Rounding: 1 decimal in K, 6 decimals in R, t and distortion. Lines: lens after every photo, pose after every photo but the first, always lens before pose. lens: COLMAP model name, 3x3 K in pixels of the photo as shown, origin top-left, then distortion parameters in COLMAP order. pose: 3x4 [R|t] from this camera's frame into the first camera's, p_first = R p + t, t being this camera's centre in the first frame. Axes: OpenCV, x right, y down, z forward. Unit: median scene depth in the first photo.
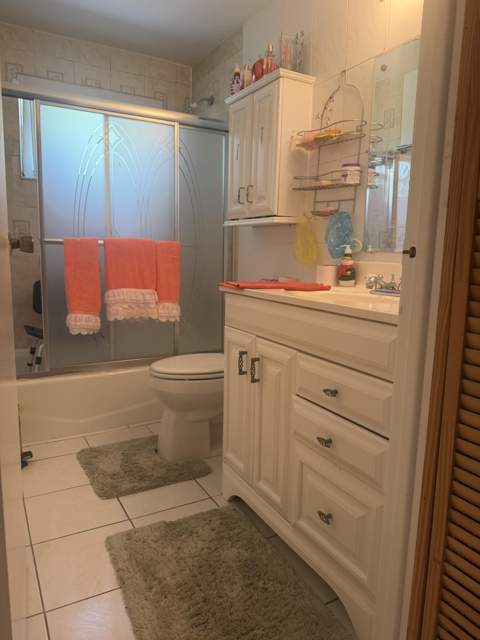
lens RADIAL K [[455.2, 0, 242.1], [0, 455.2, 324.3], [0, 0, 1]] dist [0.078465, -0.142296]
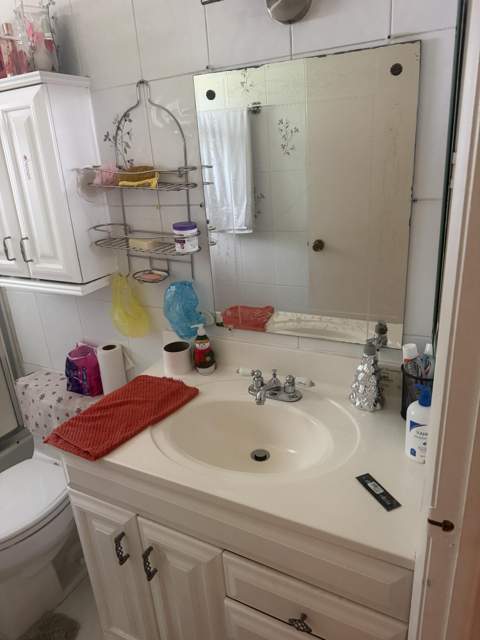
lens RADIAL K [[449.4, 0, 238.9], [0, 449.4, 321.7], [0, 0, 1]] dist [0.088556, -0.133137]
pose [[0.838474, -0.261079, 0.478330, -0.080691], [0.164330, 0.958040, 0.234853, -0.340161], [-0.519574, -0.118314, 0.846194, 0.296612]]
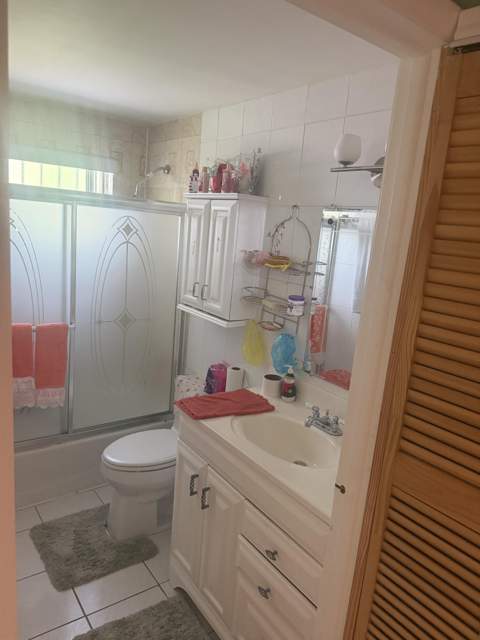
lens RADIAL K [[449.4, 0, 238.9], [0, 449.4, 321.7], [0, 0, 1]] dist [0.088556, -0.133137]
pose [[0.991011, 0.037867, 0.128306, -0.041410], [-0.045932, 0.997111, 0.060492, -0.333955], [-0.125645, -0.065842, 0.989888, -0.077314]]
